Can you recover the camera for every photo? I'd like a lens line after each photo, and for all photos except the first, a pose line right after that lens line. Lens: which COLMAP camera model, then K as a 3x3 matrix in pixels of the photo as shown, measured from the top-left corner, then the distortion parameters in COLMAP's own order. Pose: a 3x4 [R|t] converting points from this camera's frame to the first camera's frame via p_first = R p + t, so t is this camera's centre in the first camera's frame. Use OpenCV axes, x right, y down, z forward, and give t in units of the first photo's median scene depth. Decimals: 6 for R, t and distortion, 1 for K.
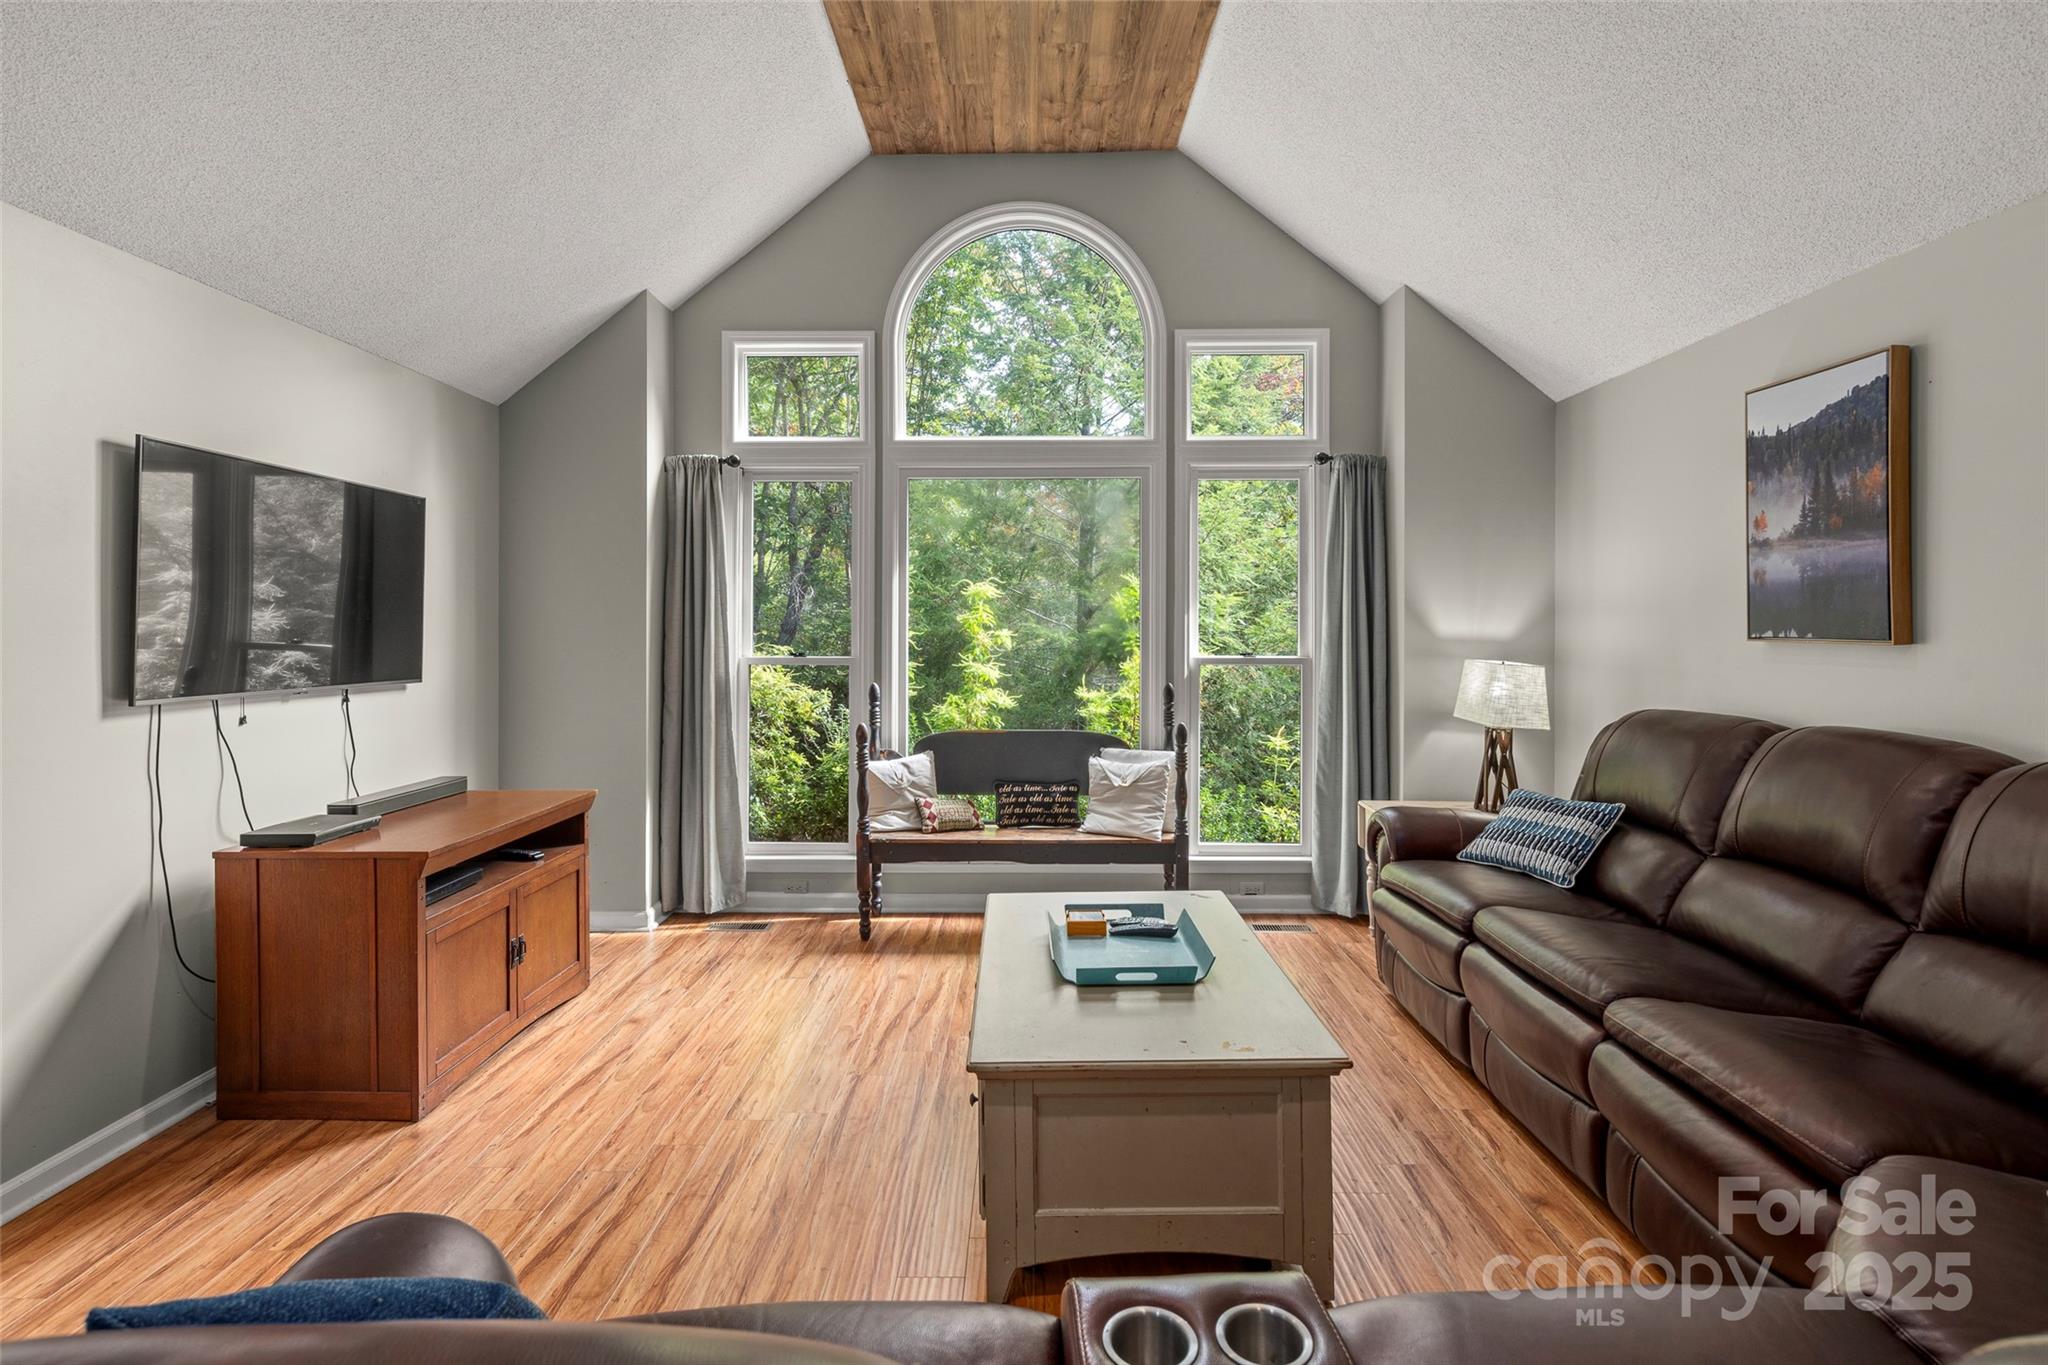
lens RADIAL K [[993.8, 0, 1014.6], [0, 993.8, 623.7], [0, 0, 1]] dist [0.001468, -0.002109]
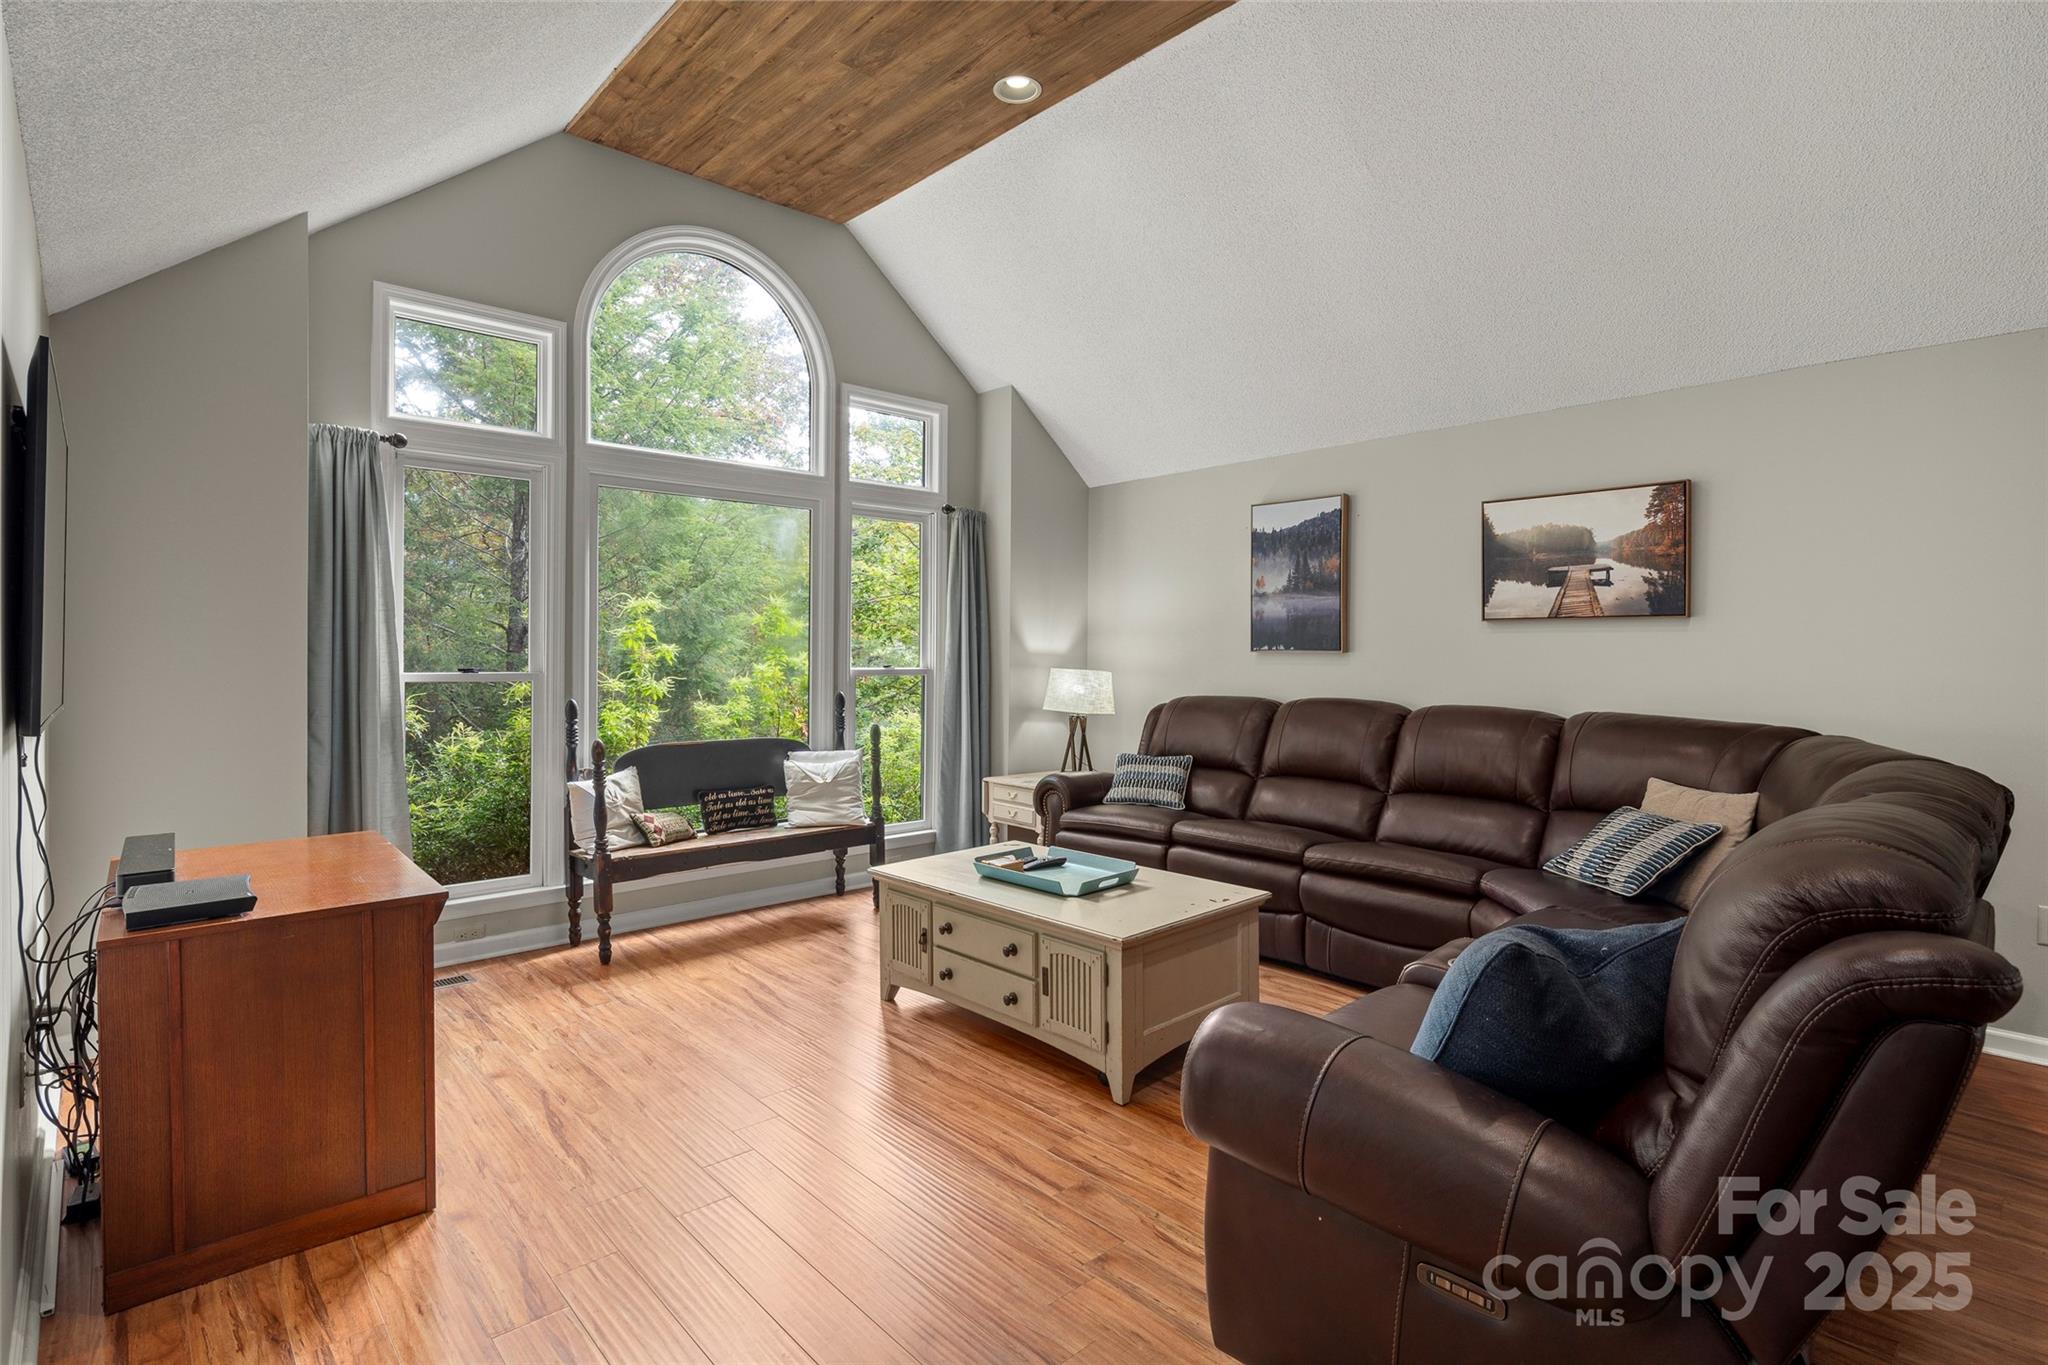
lens RADIAL K [[993.8, 0, 1012.0], [0, 993.8, 662.5], [0, 0, 1]] dist [0.001468, -0.002109]
pose [[0.731929, -0.003398, 0.681373, -0.531615], [-0.005450, 0.999926, 0.010840, 0.013877], [-0.681359, -0.011648, 0.731856, 0.030819]]
